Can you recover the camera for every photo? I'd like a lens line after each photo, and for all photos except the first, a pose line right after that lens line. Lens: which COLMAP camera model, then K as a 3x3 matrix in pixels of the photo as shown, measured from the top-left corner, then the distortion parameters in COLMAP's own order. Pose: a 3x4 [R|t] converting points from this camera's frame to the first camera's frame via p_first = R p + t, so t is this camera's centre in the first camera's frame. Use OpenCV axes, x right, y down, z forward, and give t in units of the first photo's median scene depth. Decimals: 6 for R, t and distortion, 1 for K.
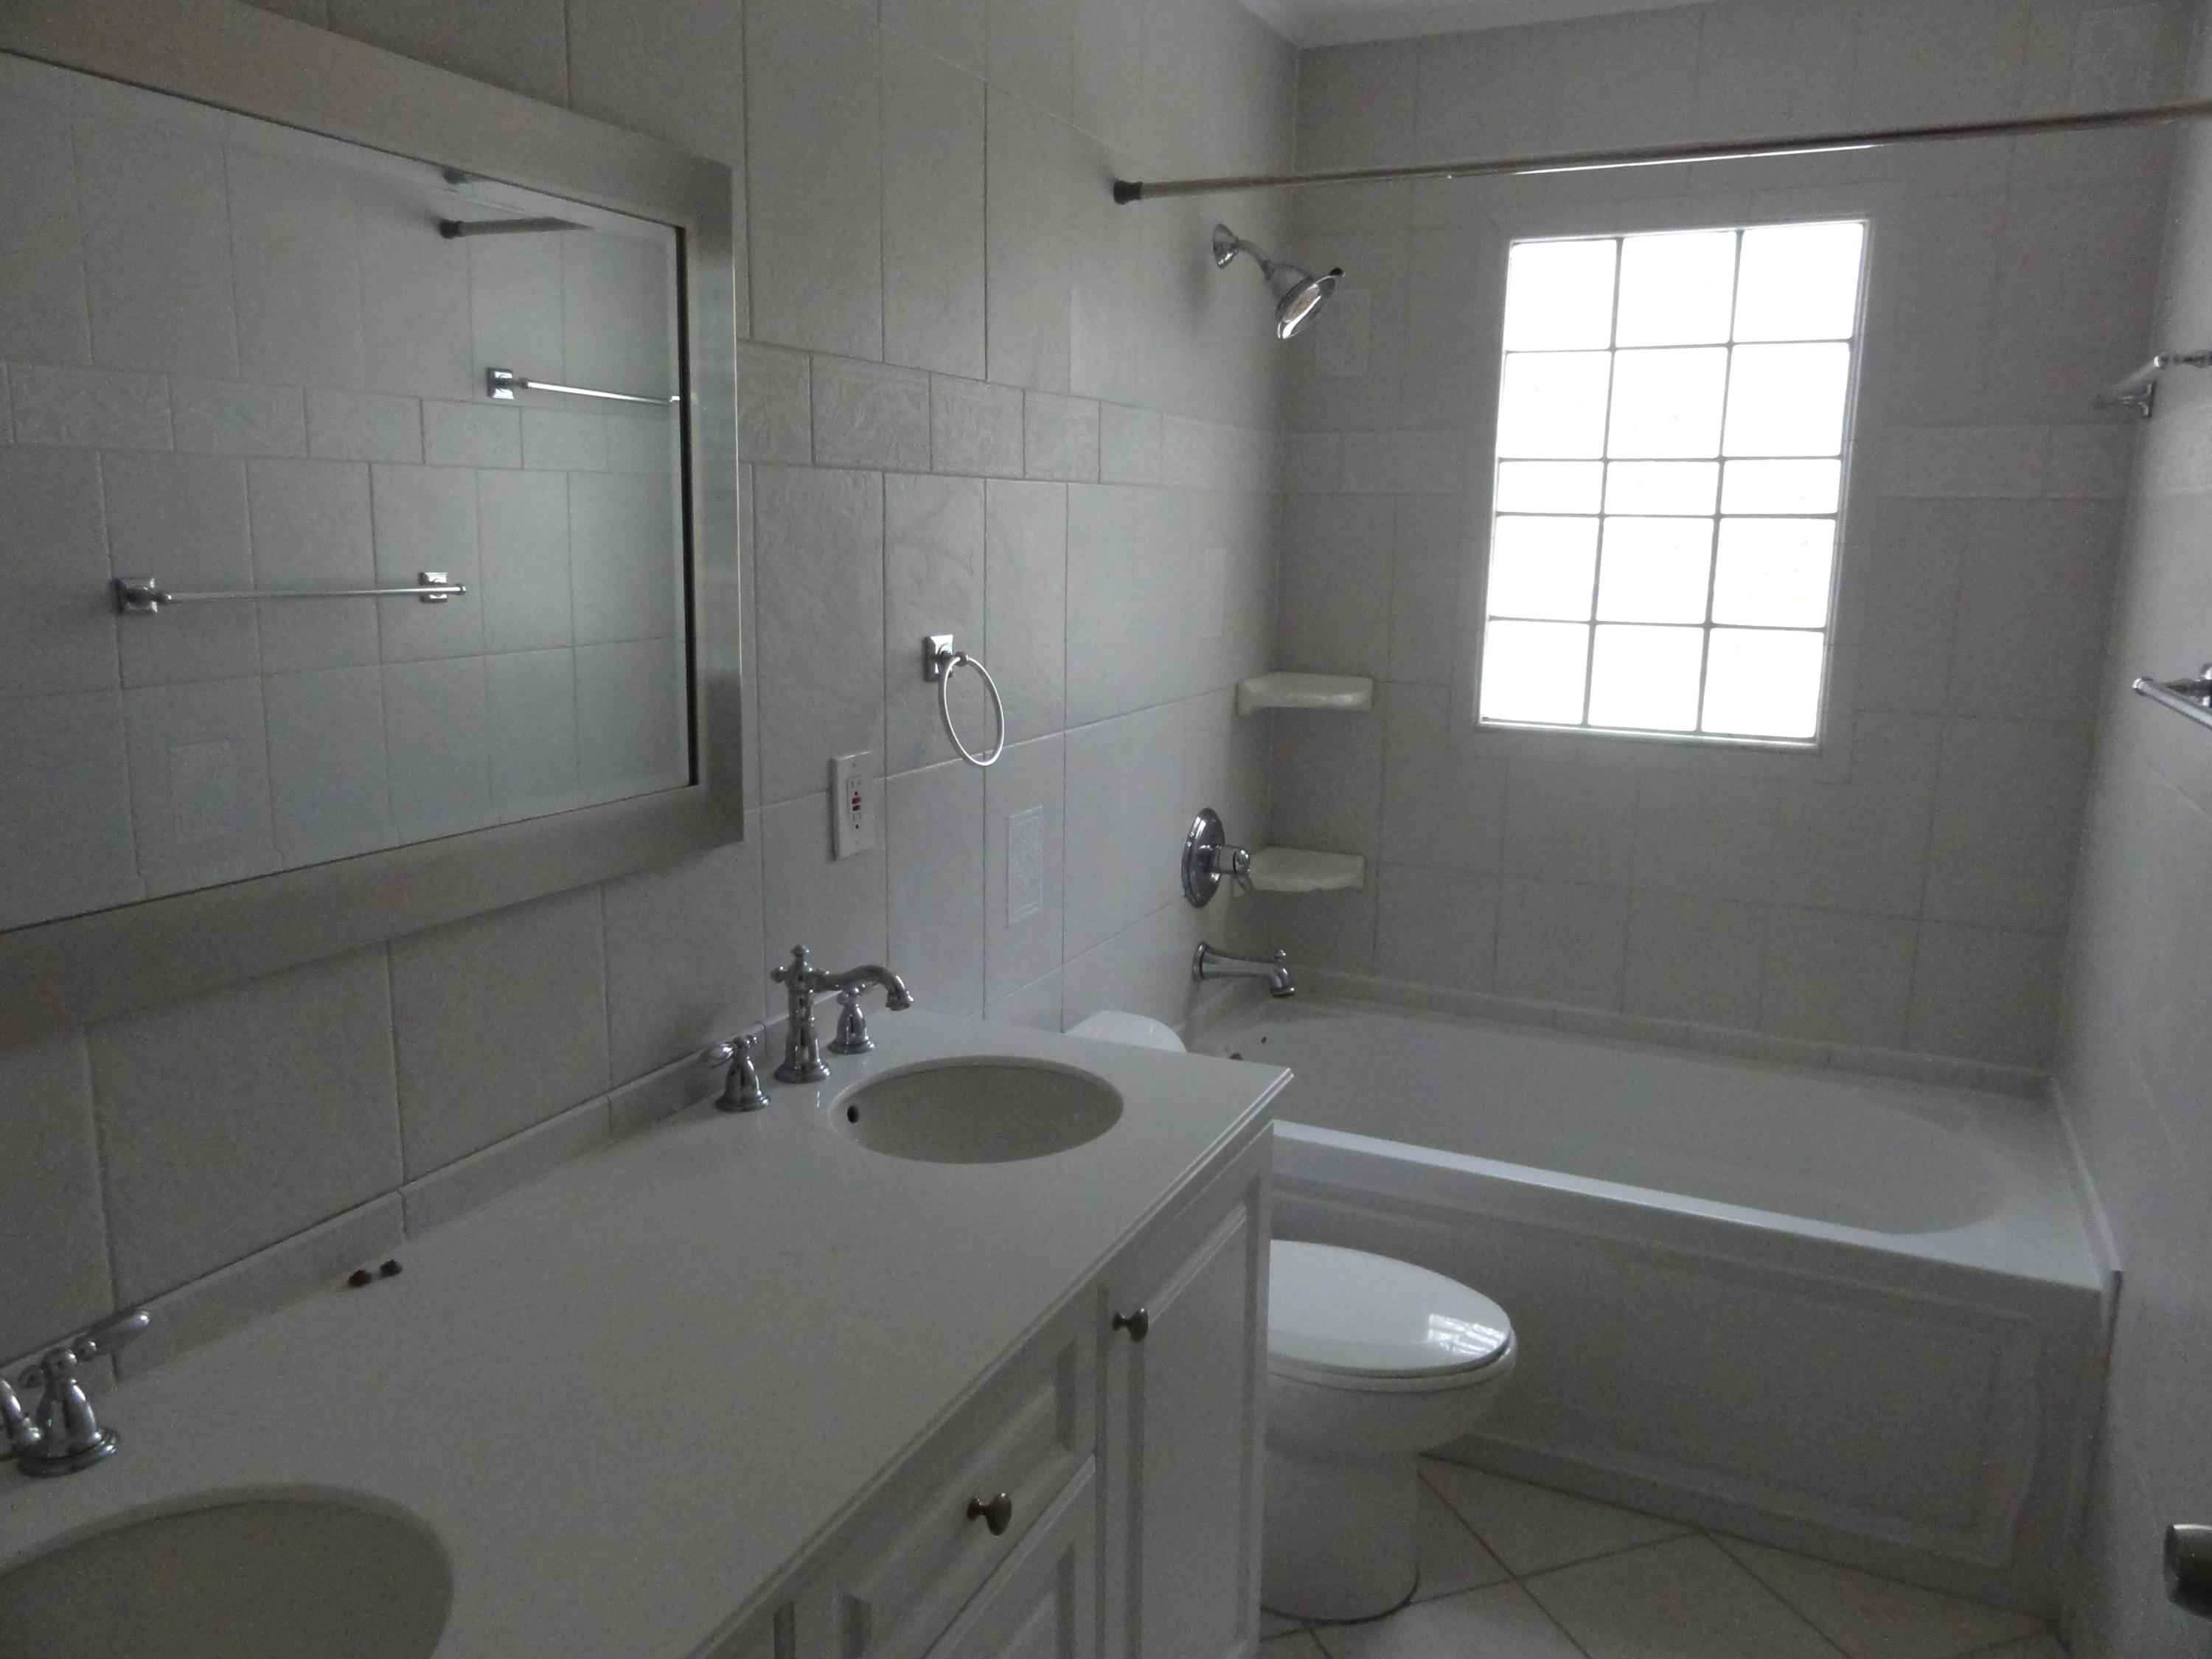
lens RADIAL K [[1570.2, 0, 1117.8], [0, 1570.2, 820.8], [0, 0, 1]] dist [0.006714, 0.001759]
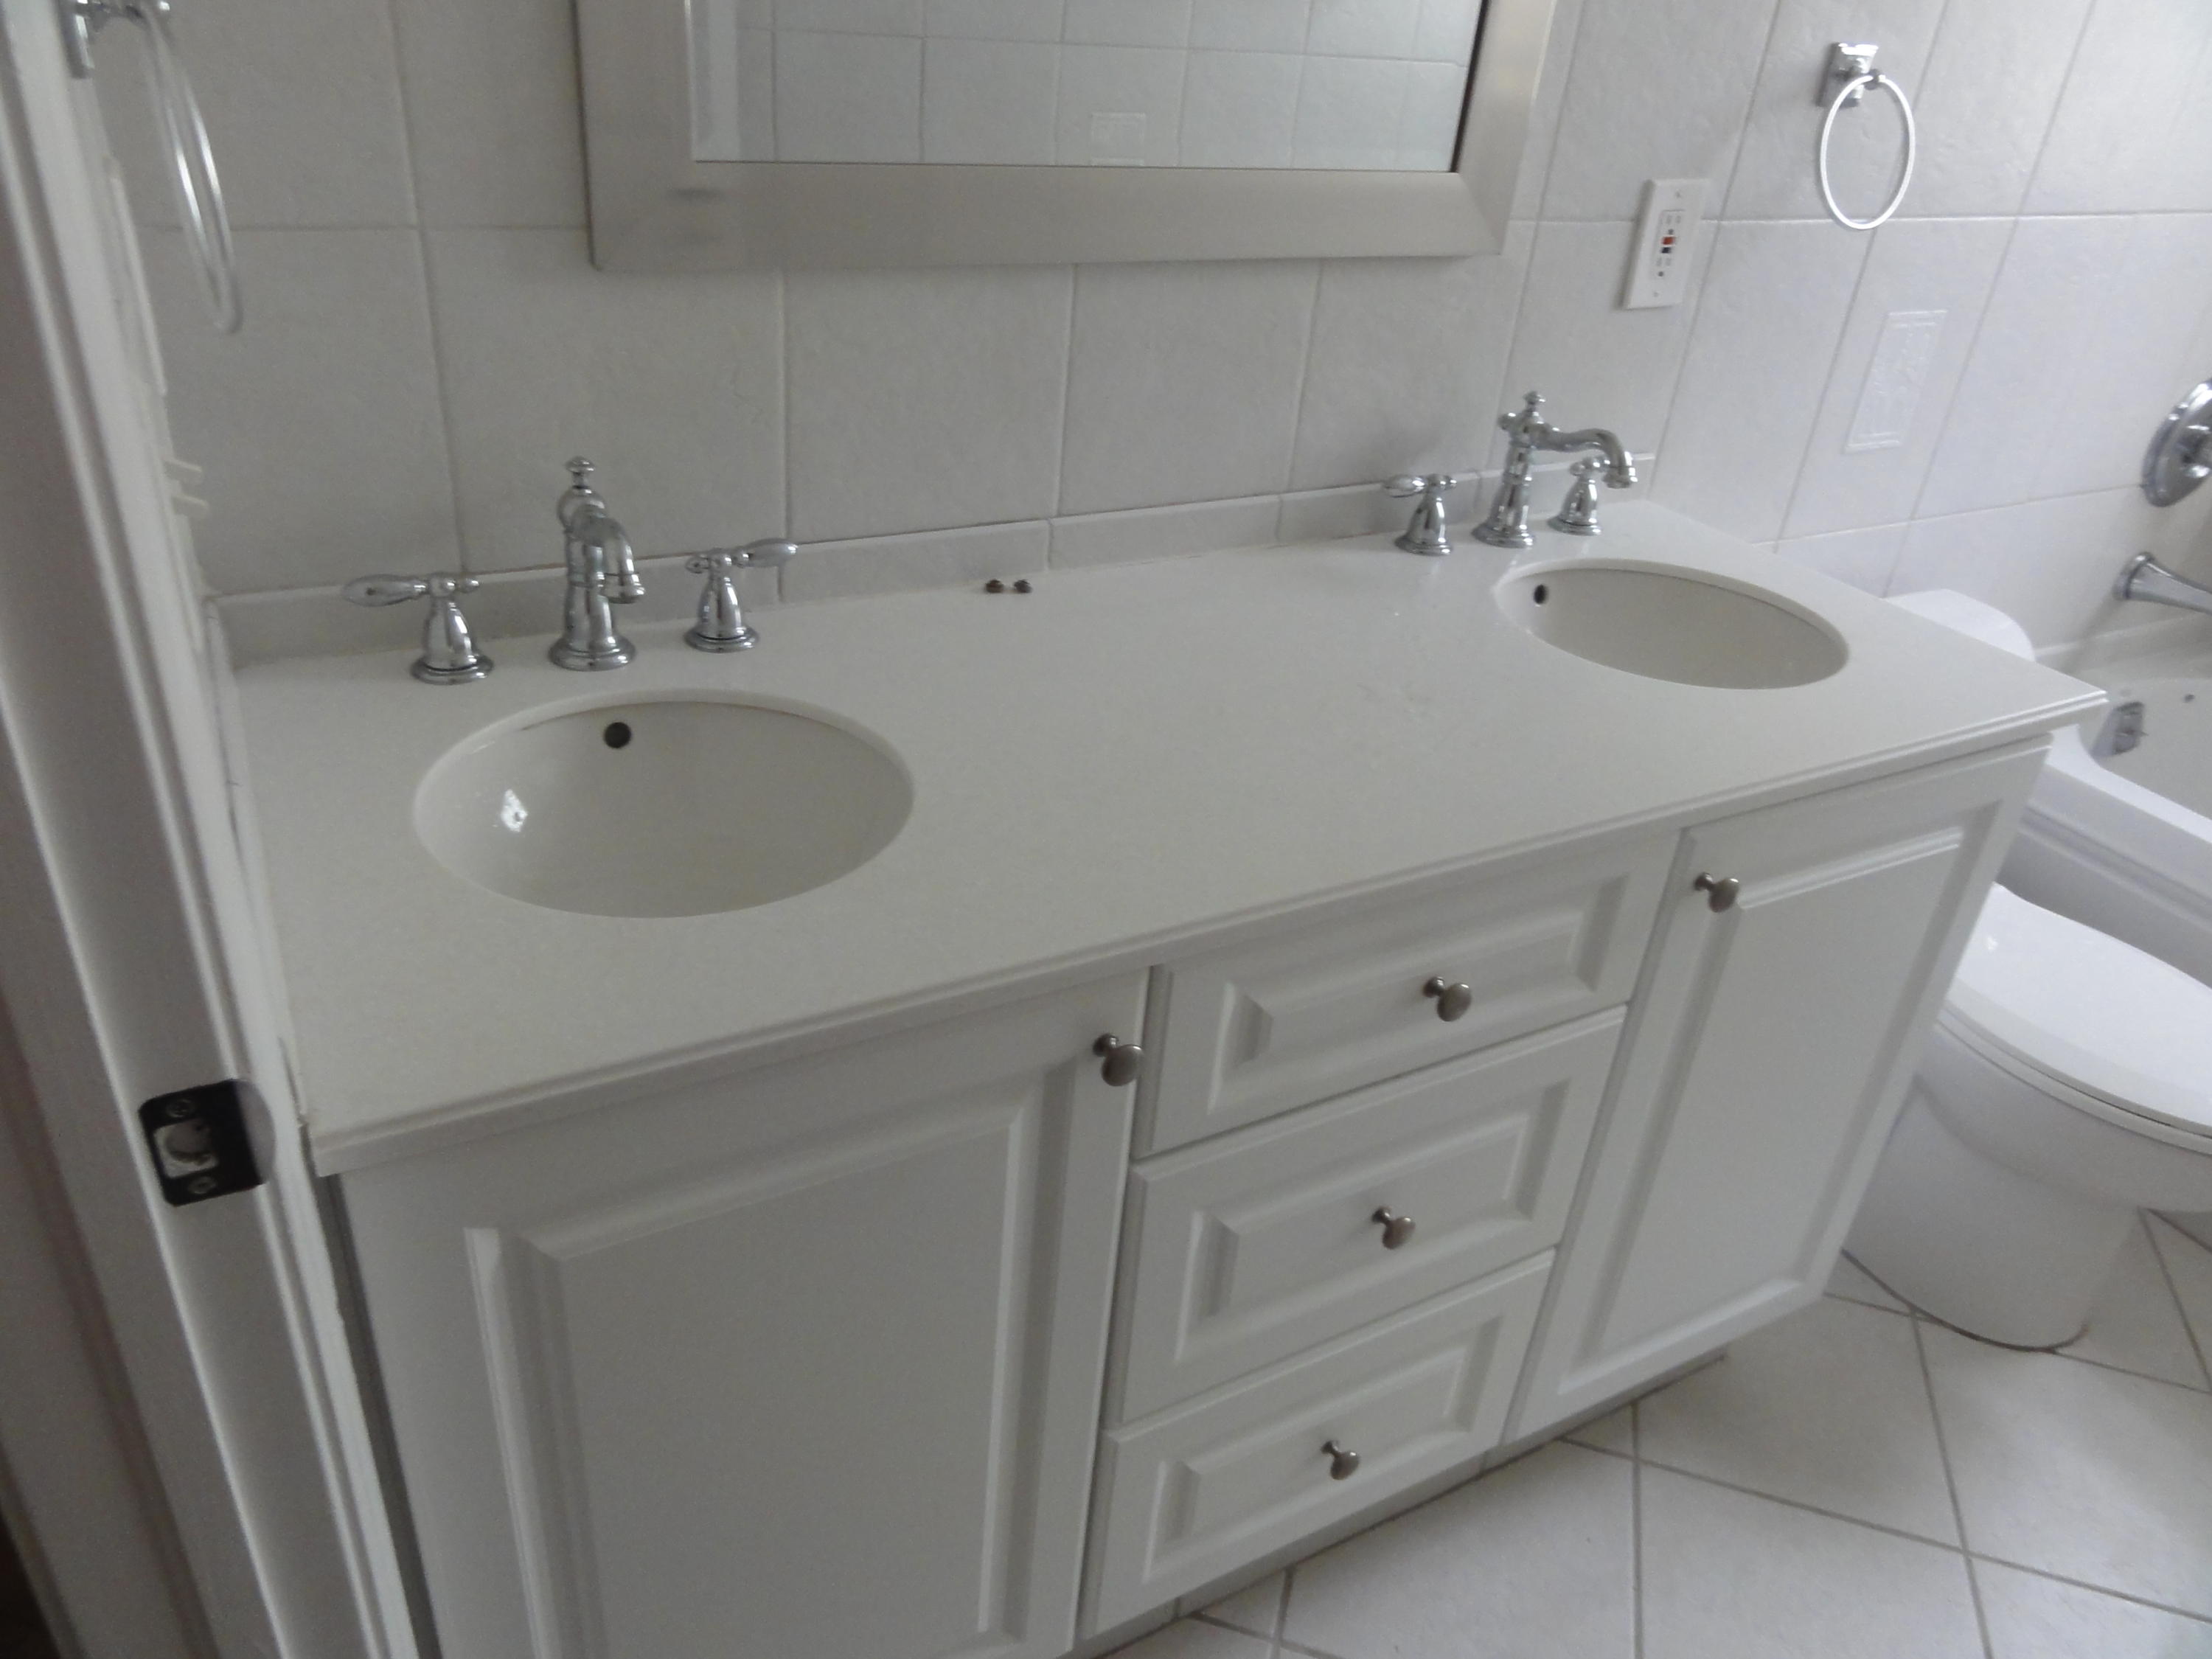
lens RADIAL K [[1570.2, 0, 1106.1], [0, 1570.2, 819.4], [0, 0, 1]] dist [0.006714, 0.001759]
pose [[0.806155, 0.334734, -0.487921, 0.114218], [-0.175462, 0.922749, 0.343143, 0.039942], [0.565090, -0.191015, 0.802612, 0.107746]]
